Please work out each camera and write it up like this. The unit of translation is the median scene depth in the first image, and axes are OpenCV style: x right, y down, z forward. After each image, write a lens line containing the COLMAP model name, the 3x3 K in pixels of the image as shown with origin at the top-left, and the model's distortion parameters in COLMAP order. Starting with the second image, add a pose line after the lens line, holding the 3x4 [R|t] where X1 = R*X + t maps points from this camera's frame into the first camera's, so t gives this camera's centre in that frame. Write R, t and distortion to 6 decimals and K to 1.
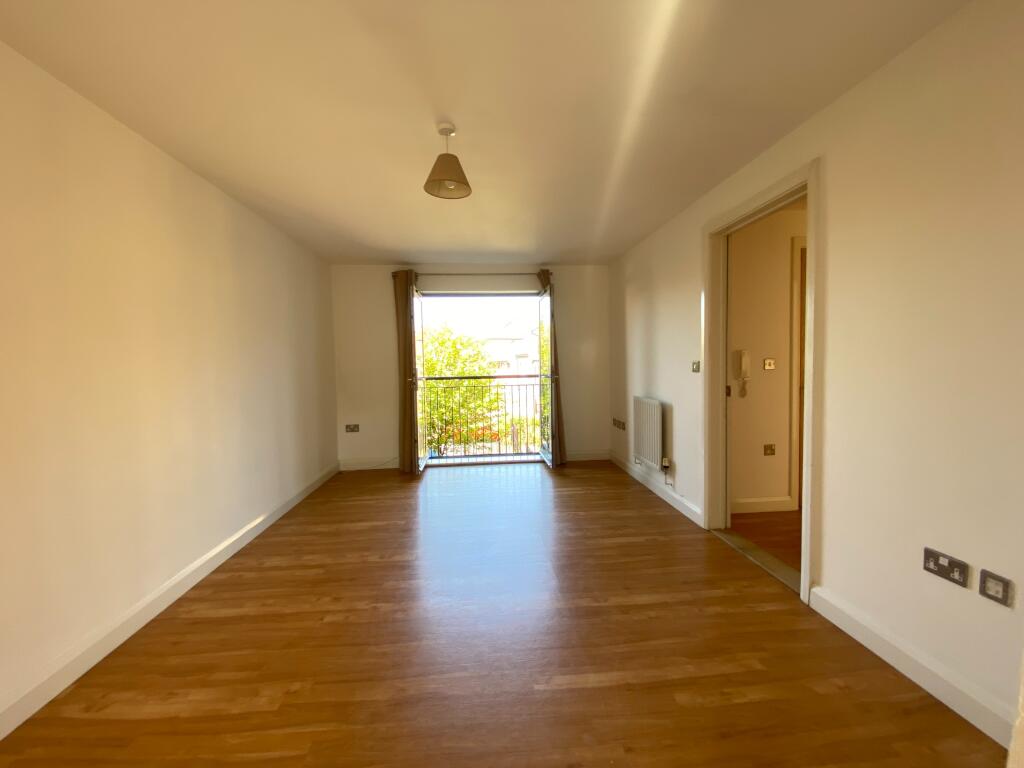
lens RADIAL K [[411.2, 0, 512.9], [0, 411.2, 390.3], [0, 0, 1]] dist [0.003325, -0.011575]
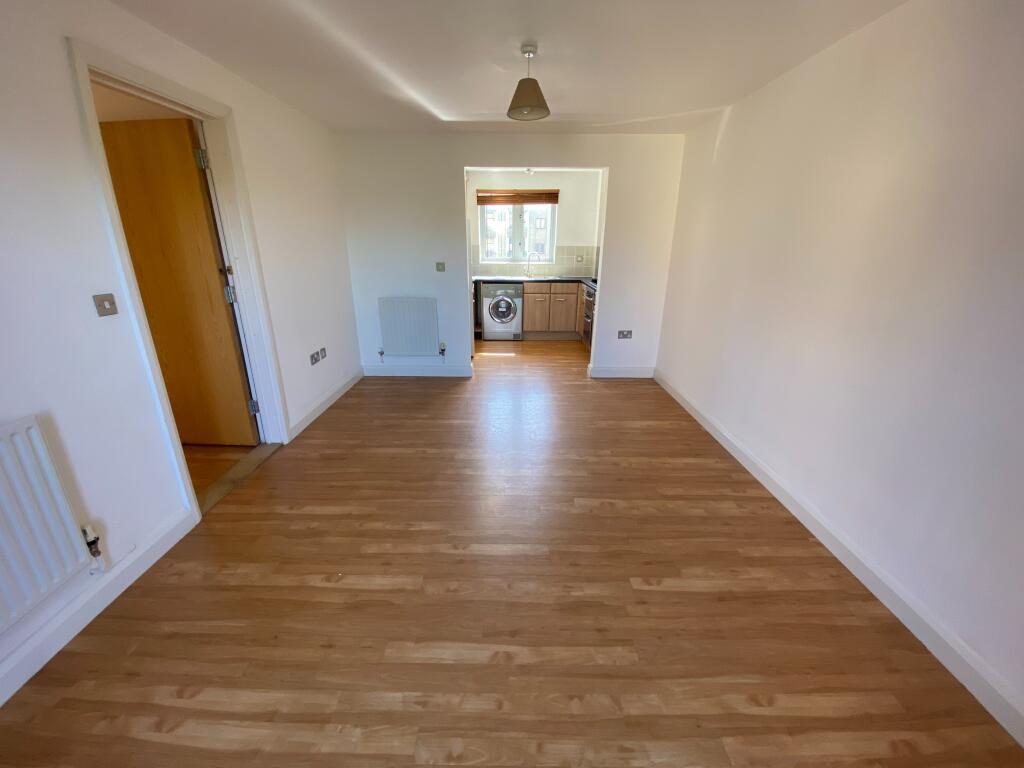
lens RADIAL K [[411.2, 0, 509.7], [0, 411.2, 391.3], [0, 0, 1]] dist [0.003325, -0.011575]
pose [[-0.995127, -0.020856, 0.096367, -0.159172], [0.019567, 0.916157, 0.400341, -0.167531], [-0.096637, 0.400276, -0.911285, 1.564507]]
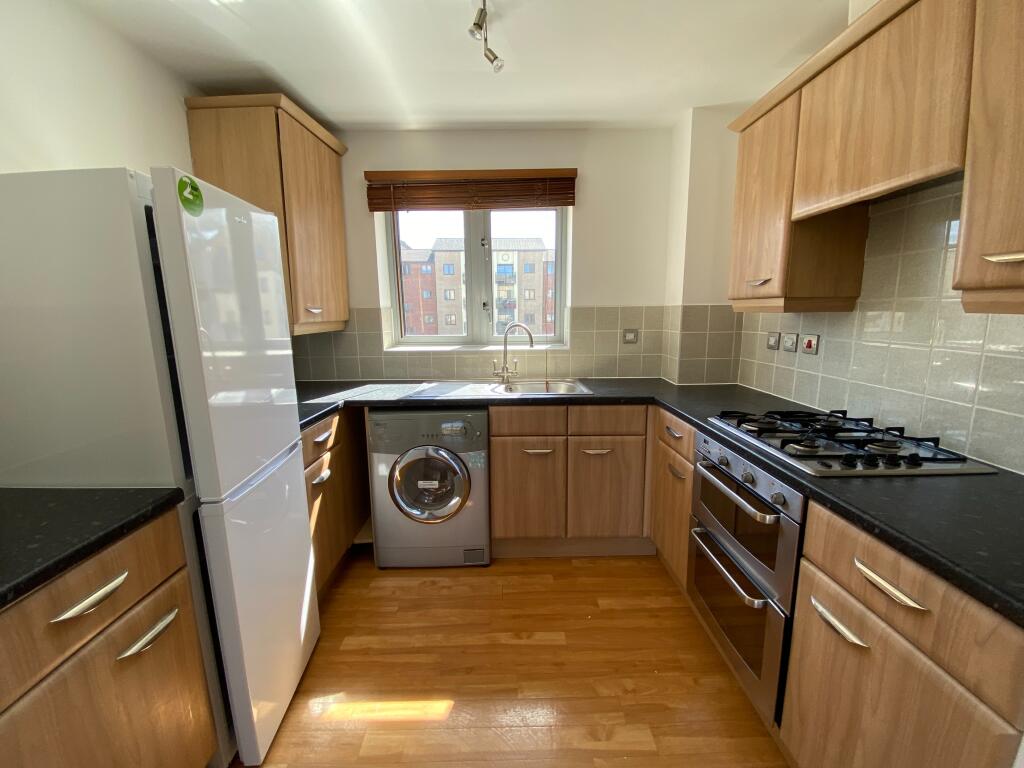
lens RADIAL K [[411.2, 0, 512.0], [0, 411.2, 376.4], [0, 0, 1]] dist [0.003325, -0.011575]
pose [[-0.997068, 0.016927, 0.074622, -0.146558], [0.032720, 0.975884, 0.215825, -0.134400], [-0.069169, 0.217634, -0.973576, 1.178152]]
